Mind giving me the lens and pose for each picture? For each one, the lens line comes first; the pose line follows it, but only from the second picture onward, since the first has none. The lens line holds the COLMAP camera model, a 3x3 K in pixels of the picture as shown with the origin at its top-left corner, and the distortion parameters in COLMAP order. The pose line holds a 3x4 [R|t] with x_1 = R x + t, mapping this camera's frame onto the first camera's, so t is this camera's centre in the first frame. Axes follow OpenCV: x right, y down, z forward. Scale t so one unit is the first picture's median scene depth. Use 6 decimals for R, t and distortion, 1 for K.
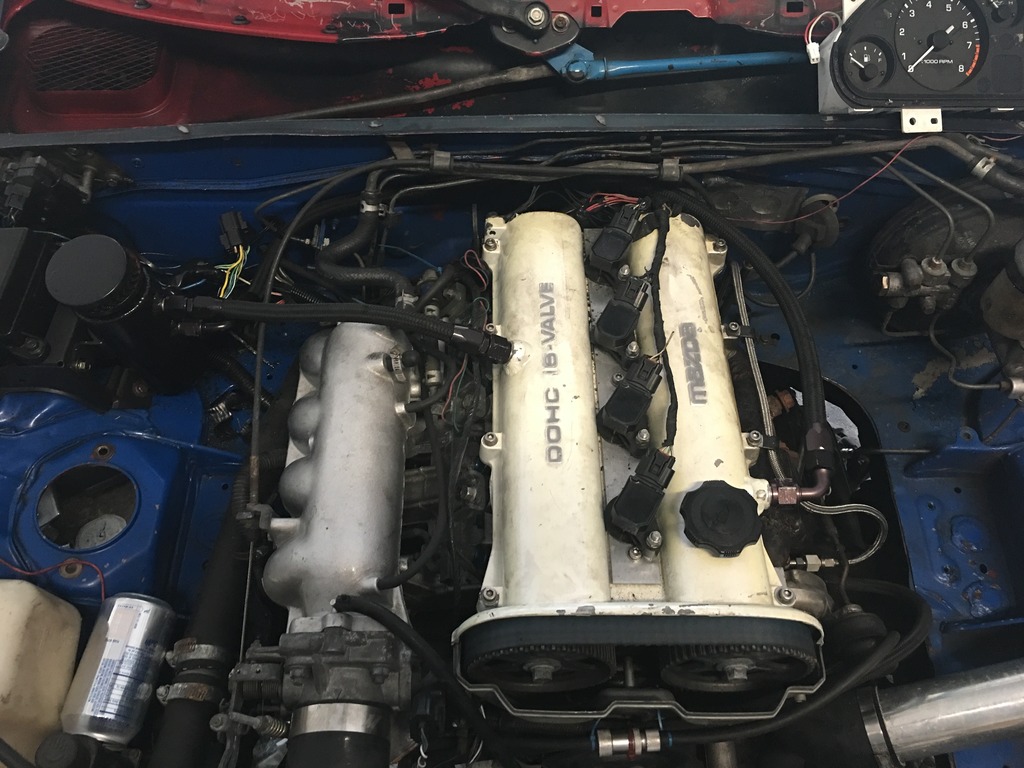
lens RADIAL K [[925.5, 0, 512.0], [0, 925.5, 384.0], [0, 0, 1]] dist [0.076839, -0.114552]
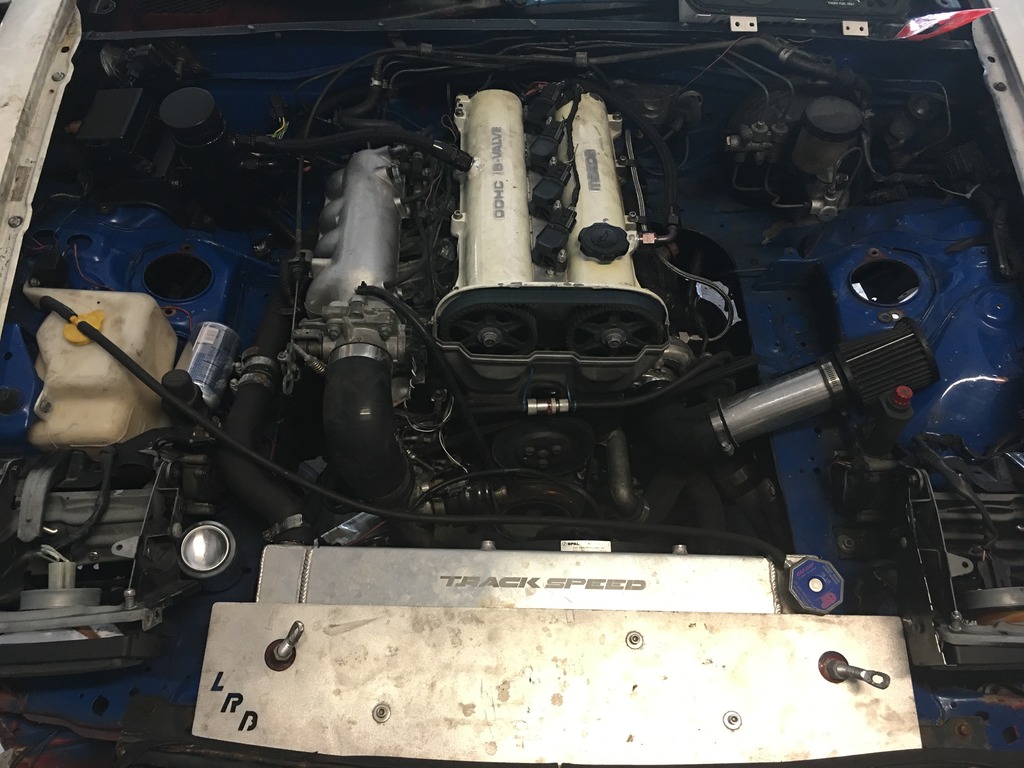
lens RADIAL K [[925.5, 0, 512.0], [0, 925.5, 384.0], [0, 0, 1]] dist [0.076839, -0.114552]
pose [[0.999596, 0.004687, 0.028035, 0.022276], [-0.002169, 0.996012, -0.089198, 0.436915], [-0.028341, 0.089102, 0.995619, -0.448199]]
